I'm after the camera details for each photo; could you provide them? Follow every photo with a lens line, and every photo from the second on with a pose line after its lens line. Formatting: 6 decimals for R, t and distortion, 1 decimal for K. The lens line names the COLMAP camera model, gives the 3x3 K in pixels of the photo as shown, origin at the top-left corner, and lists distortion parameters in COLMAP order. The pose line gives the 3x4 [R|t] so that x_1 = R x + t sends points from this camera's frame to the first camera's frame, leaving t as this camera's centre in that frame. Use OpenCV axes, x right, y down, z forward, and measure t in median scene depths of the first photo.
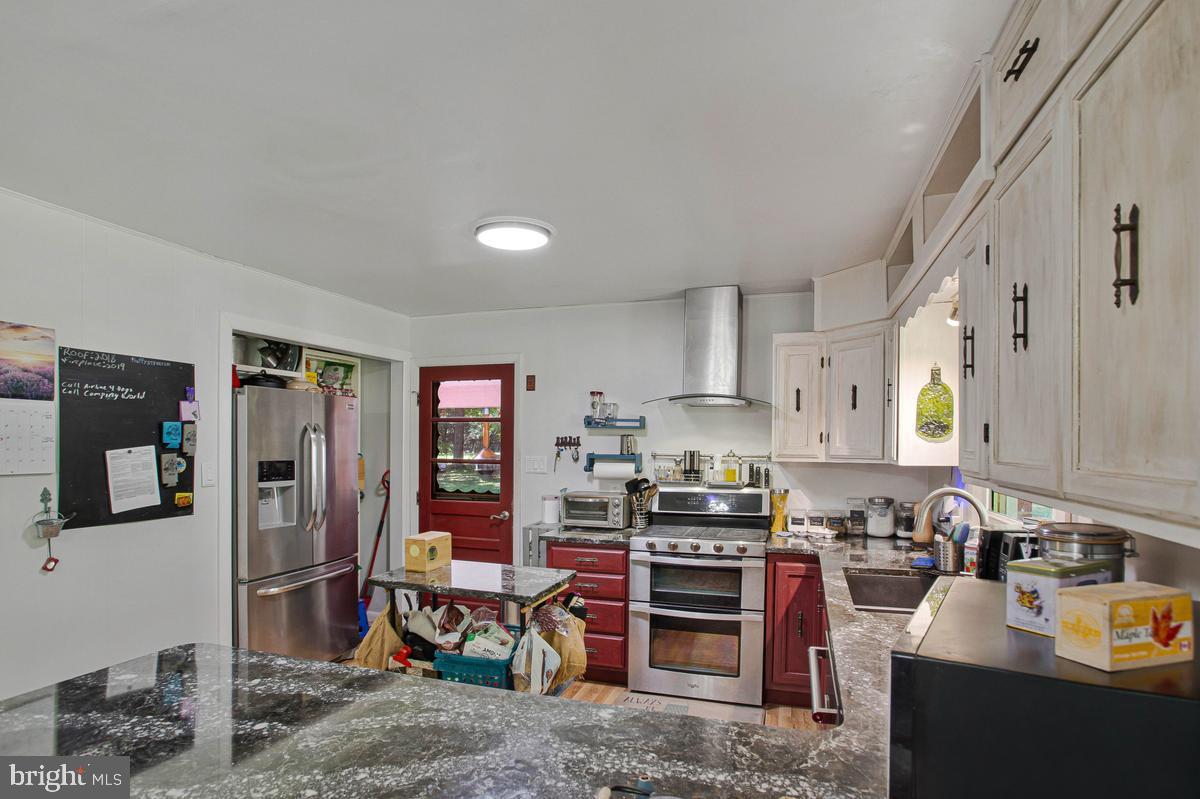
lens RADIAL K [[631.5, 0, 601.4], [0, 631.5, 448.3], [0, 0, 1]] dist [-0.001910, -0.000148]
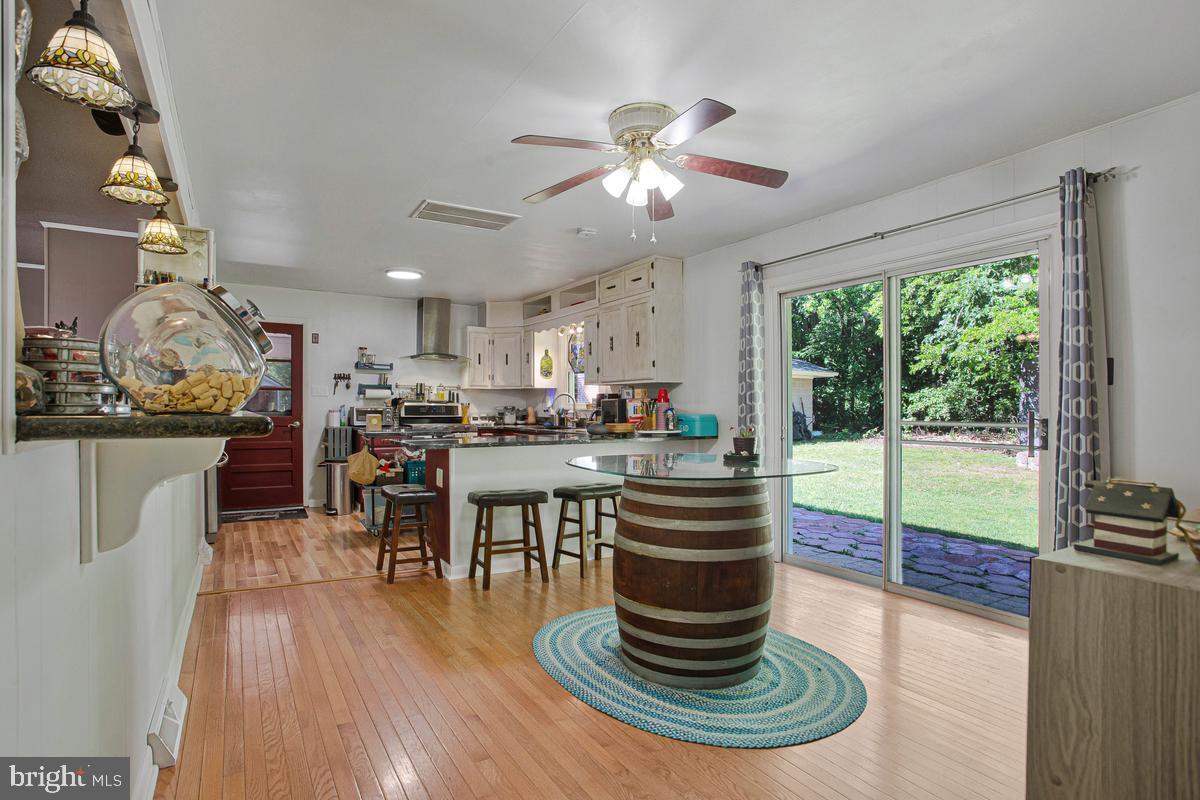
lens RADIAL K [[602.2, 0, 598.5], [0, 602.2, 411.8], [0, 0, 1]] dist [-0.002491, -0.000398]
pose [[0.662683, -0.008199, 0.748855, -0.831626], [0.006899, 0.999964, 0.004843, 0.081976], [-0.748868, 0.001956, 0.662716, -0.552728]]
